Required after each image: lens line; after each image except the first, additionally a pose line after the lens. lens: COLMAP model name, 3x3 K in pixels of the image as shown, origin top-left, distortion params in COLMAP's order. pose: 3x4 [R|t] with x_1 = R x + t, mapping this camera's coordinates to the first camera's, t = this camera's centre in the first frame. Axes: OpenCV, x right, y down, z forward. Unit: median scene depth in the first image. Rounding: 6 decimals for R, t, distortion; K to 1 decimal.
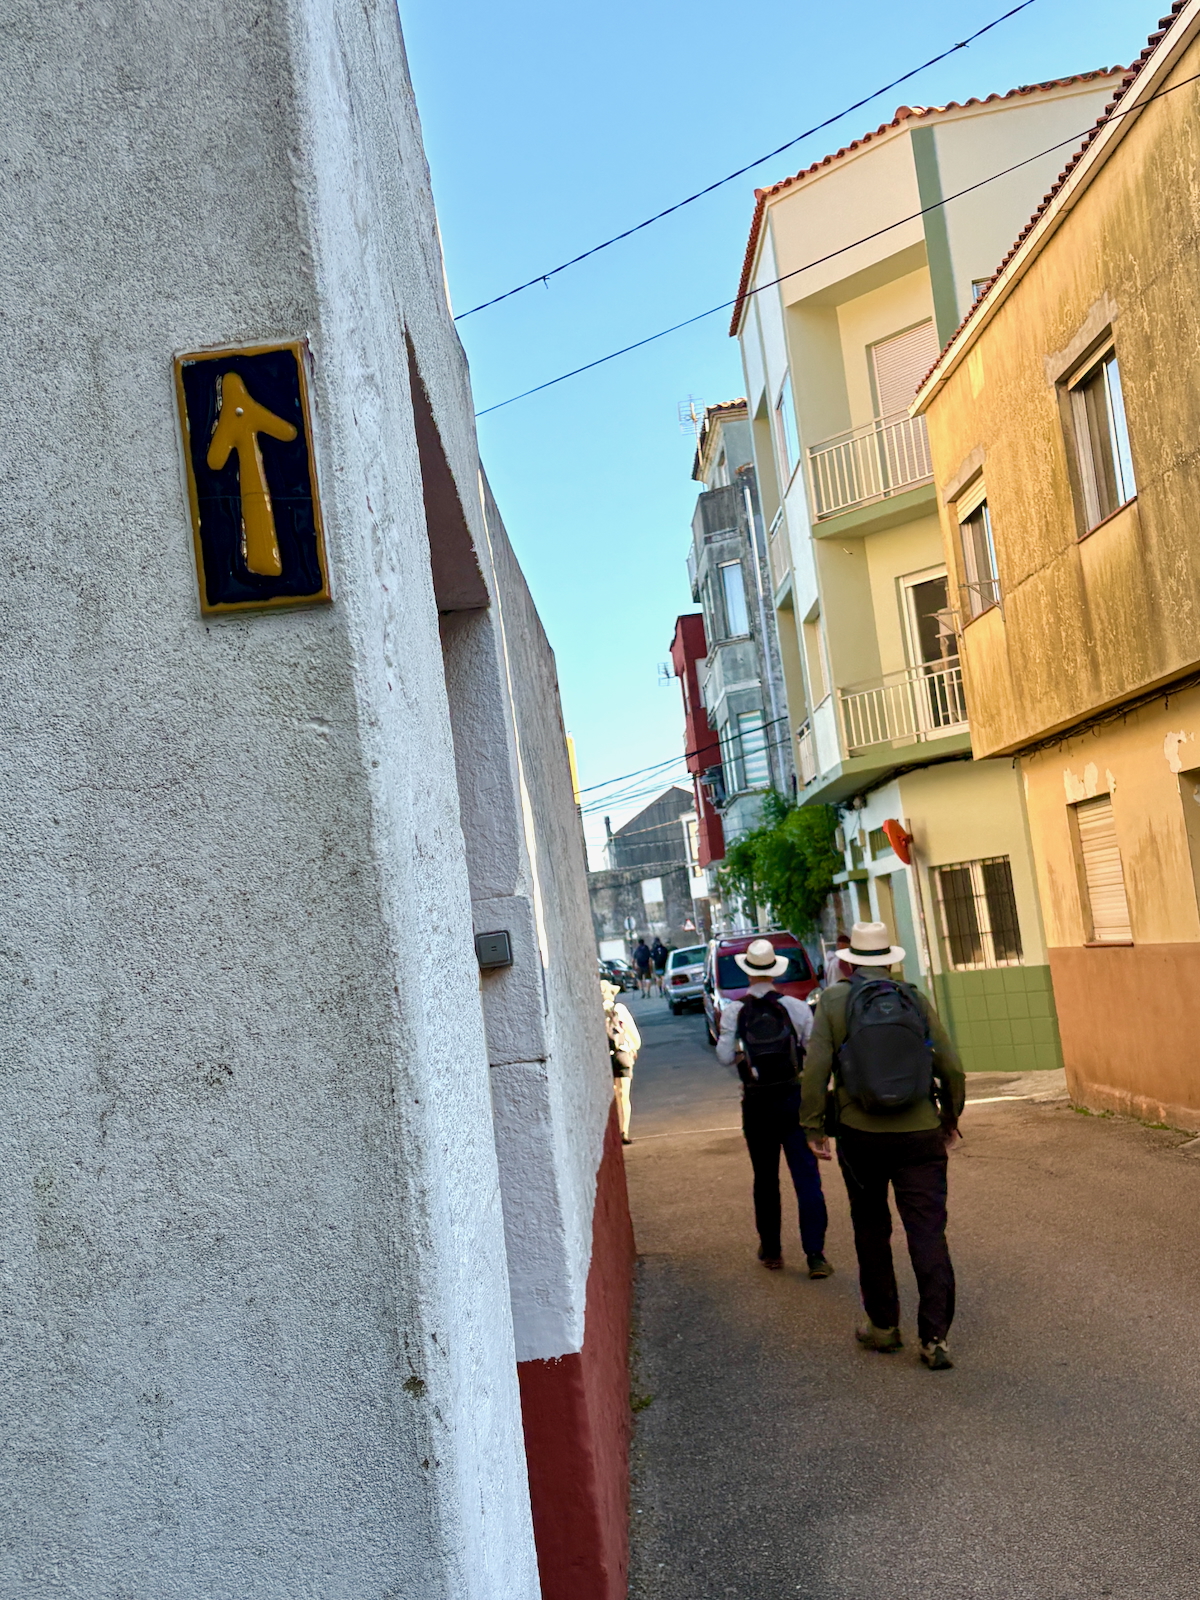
lens RADIAL K [[1923.4, 0, 601.8], [0, 1923.4, 803.2], [0, 0, 1]] dist [-0.008216, 0.000000]
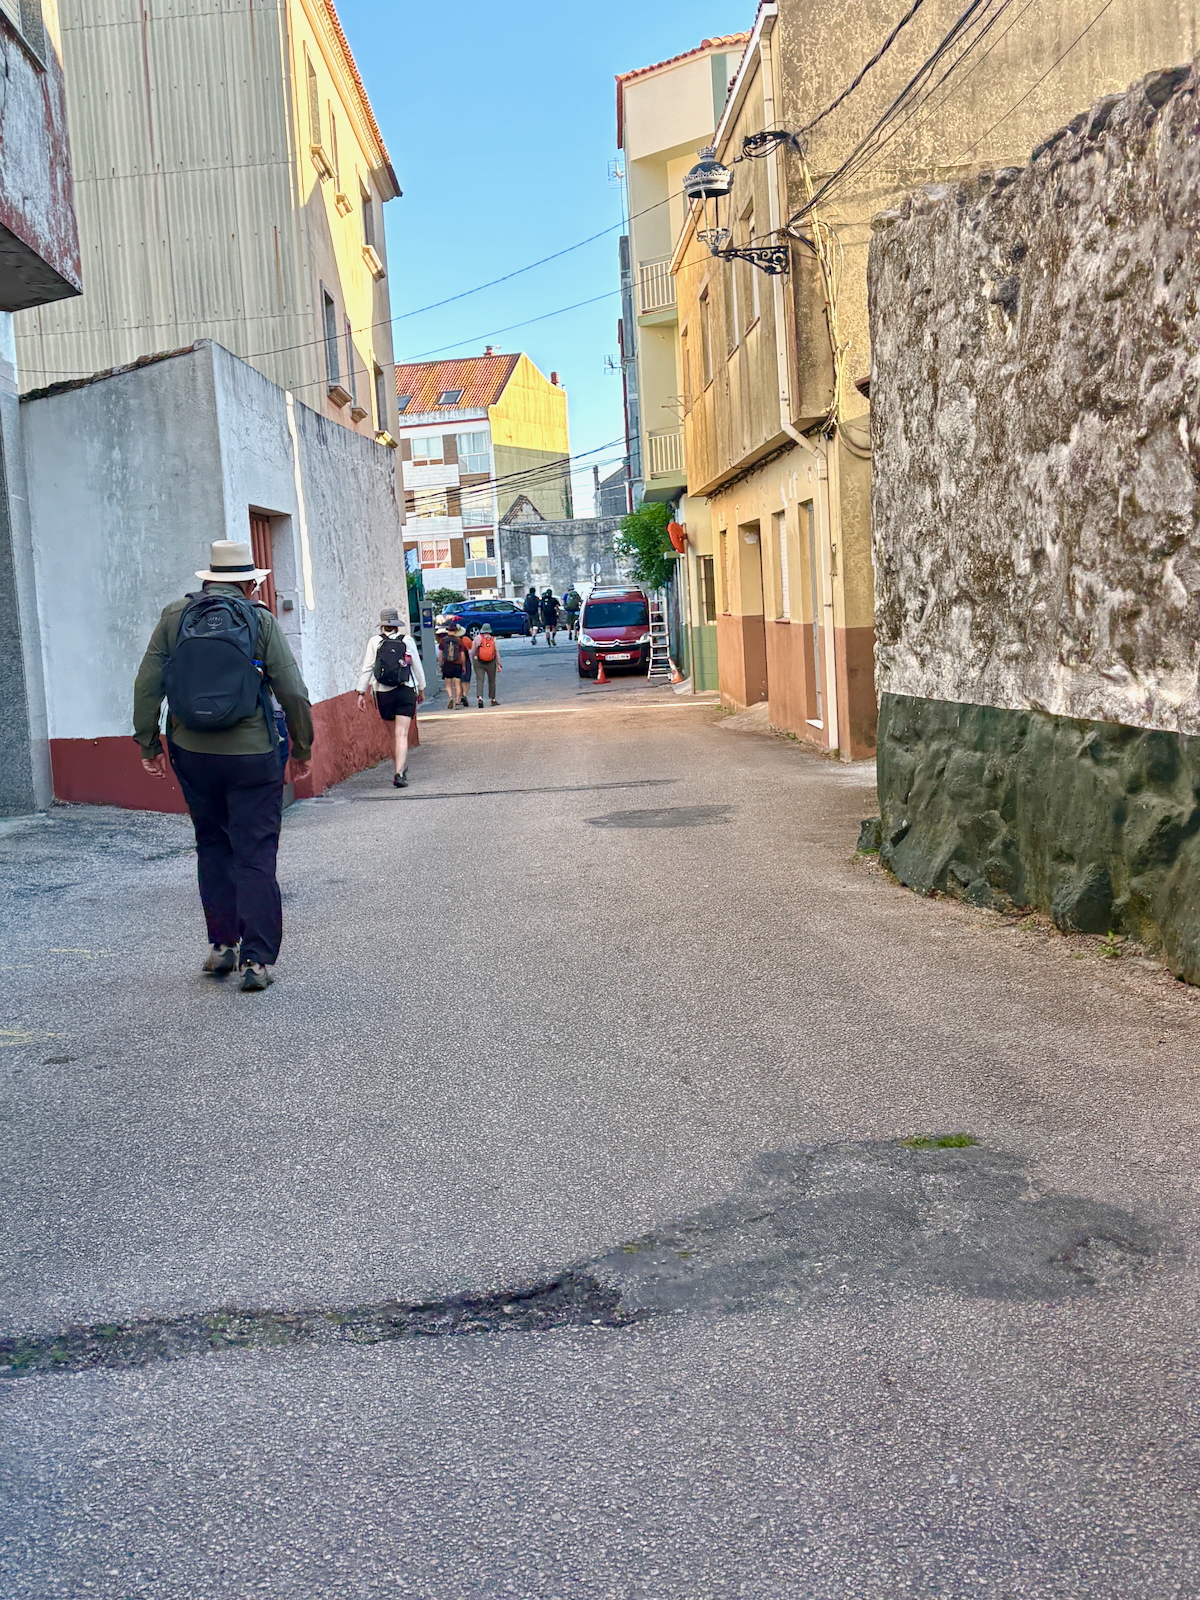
lens RADIAL K [[1923.4, 0, 596.9], [0, 1923.4, 799.8], [0, 0, 1]] dist [-0.008216, 0.000000]
pose [[0.998133, 0.060944, -0.004028, 0.107448], [-0.059138, 0.980823, 0.185710, -0.054612], [0.015269, -0.185125, 0.982596, -0.525793]]
